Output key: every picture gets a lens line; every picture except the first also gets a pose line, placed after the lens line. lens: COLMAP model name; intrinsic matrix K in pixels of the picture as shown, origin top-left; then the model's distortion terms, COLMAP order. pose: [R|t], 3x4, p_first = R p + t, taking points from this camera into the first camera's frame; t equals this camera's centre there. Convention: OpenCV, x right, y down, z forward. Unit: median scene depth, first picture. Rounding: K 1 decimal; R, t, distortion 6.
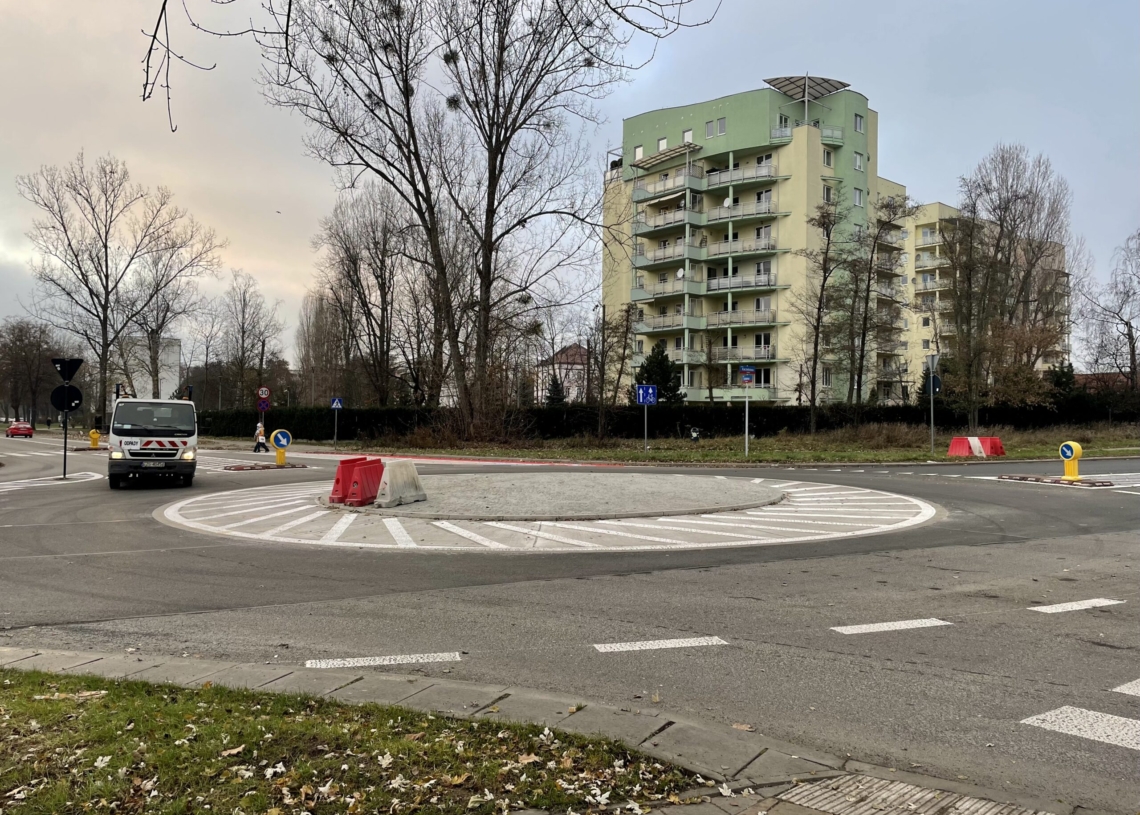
lens RADIAL K [[869.3, 0, 570.0], [0, 869.3, 407.5], [0, 0, 1]] dist [0.002012, 0.000471]
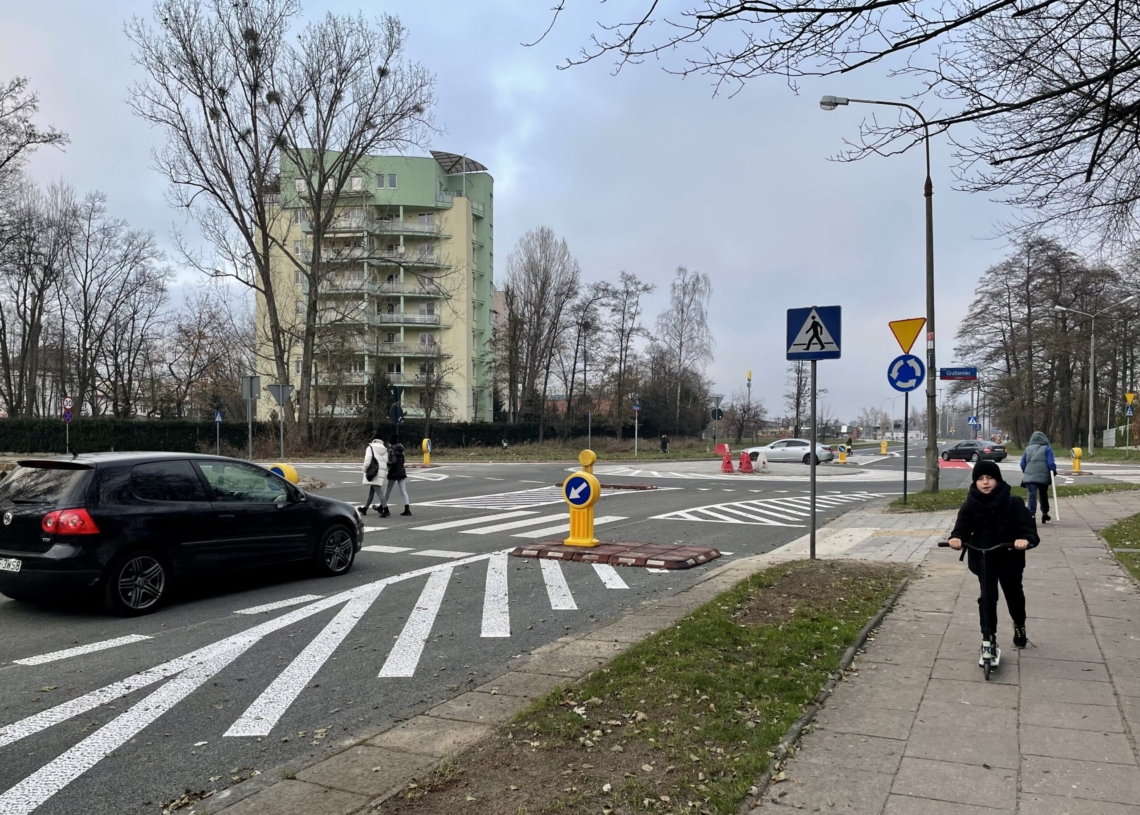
lens RADIAL K [[869.3, 0, 570.0], [0, 869.3, 407.5], [0, 0, 1]] dist [0.002012, 0.000471]
pose [[0.771728, 0.021325, 0.635596, -0.385730], [-0.010204, 0.999724, -0.021154, 0.001185], [-0.635871, 0.009840, 0.771732, -0.051491]]
